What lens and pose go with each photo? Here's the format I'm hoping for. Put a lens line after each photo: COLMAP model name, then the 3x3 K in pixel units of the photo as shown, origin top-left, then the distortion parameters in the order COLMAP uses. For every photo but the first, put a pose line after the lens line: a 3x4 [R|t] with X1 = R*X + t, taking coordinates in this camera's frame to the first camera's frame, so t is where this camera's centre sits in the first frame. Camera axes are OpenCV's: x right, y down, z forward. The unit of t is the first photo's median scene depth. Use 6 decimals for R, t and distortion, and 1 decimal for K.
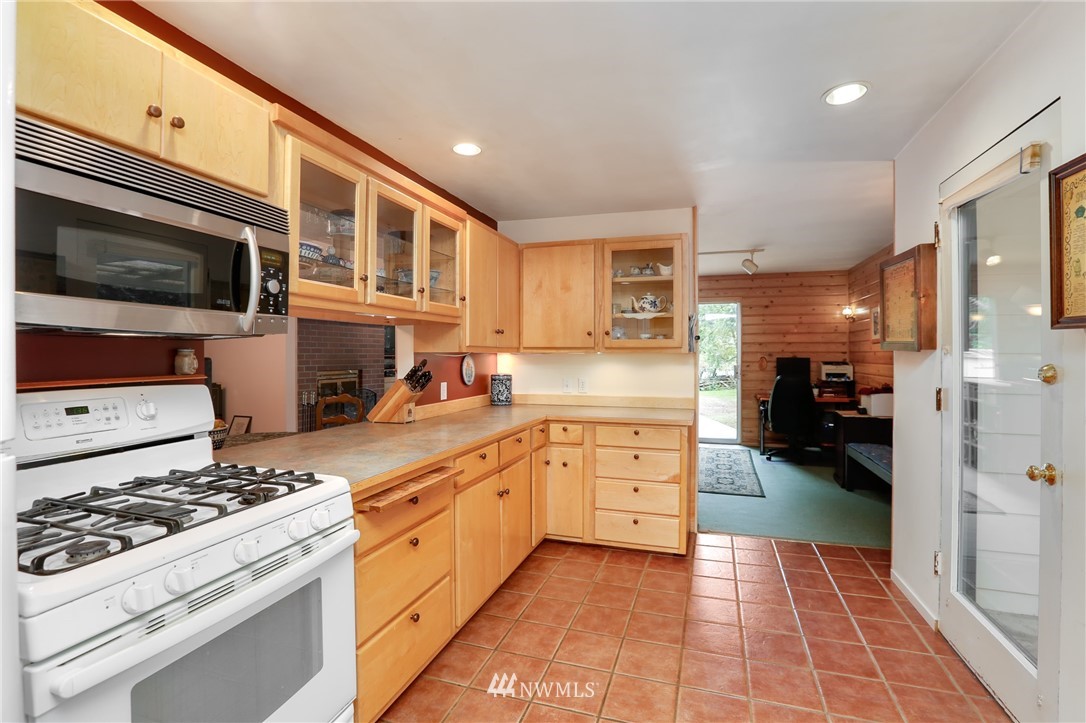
lens RADIAL K [[496.8, 0, 545.0], [0, 496.8, 351.1], [0, 0, 1]] dist [-0.043210, 0.013328]
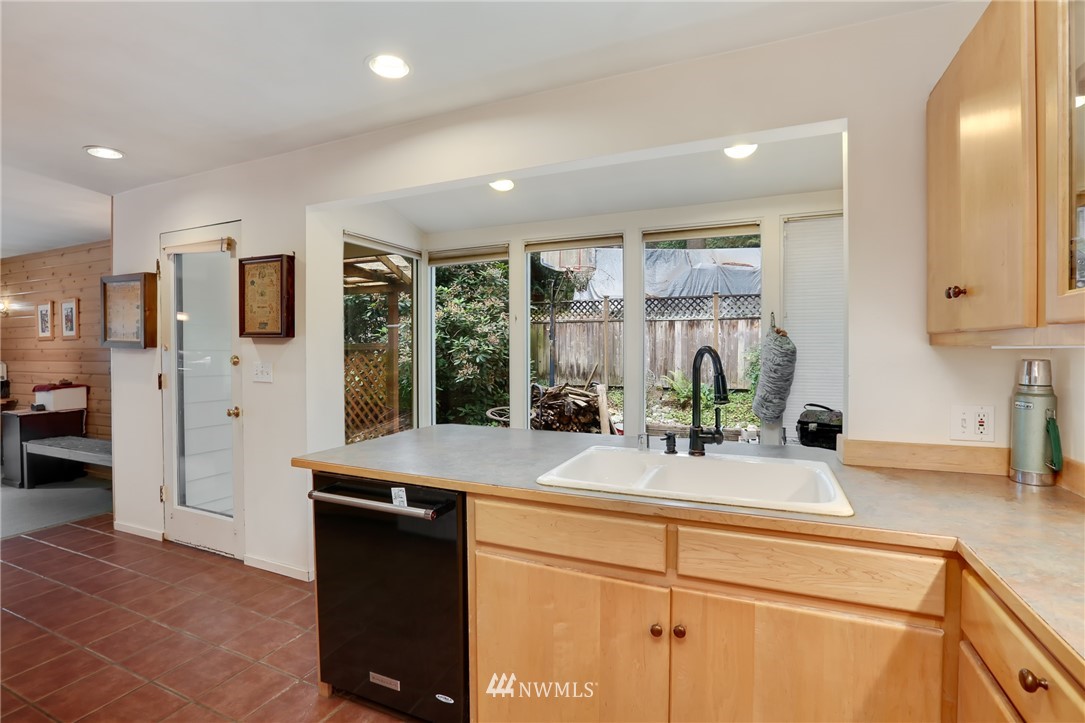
lens RADIAL K [[496.4, 0, 549.5], [0, 496.4, 360.3], [0, 0, 1]] dist [-0.043210, 0.013328]
pose [[0.080451, -0.021097, 0.996535, -0.192064], [-0.002178, 0.999770, 0.021341, 0.000704], [-0.996756, -0.003888, 0.080387, -0.099131]]
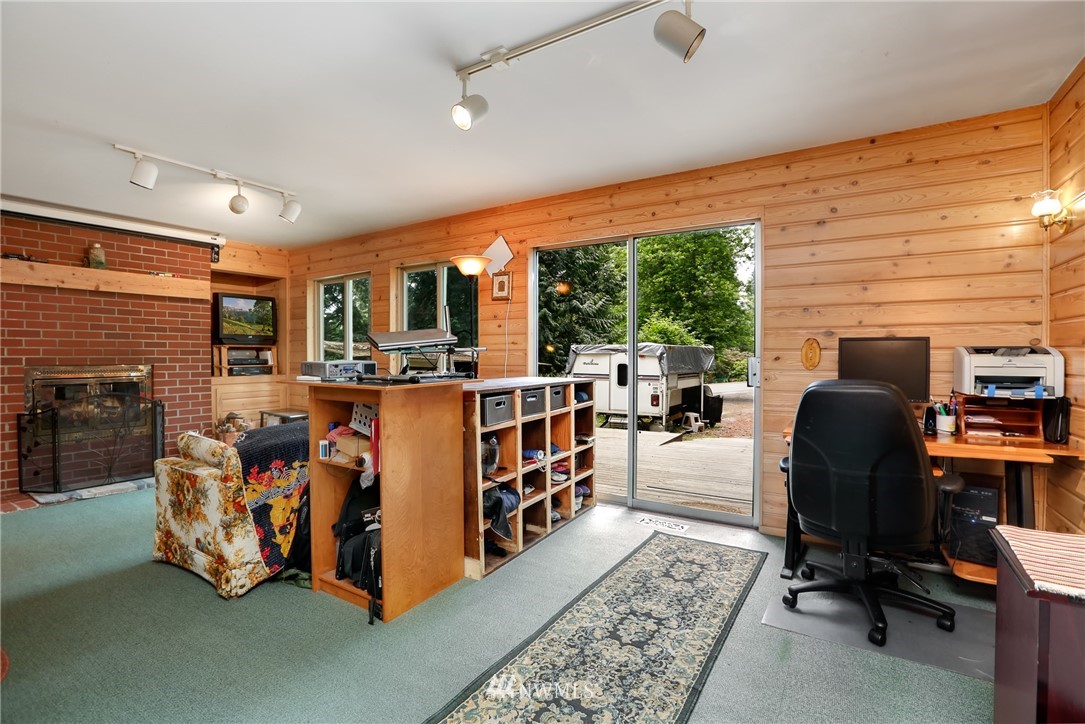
lens RADIAL K [[496.4, 0, 540.4], [0, 496.4, 361.1], [0, 0, 1]] dist [-0.043210, 0.013328]
pose [[0.968781, 0.001344, -0.247916, 0.341699], [0.002404, 0.999887, 0.014816, 0.027274], [0.247908, -0.014949, 0.968668, 0.558798]]
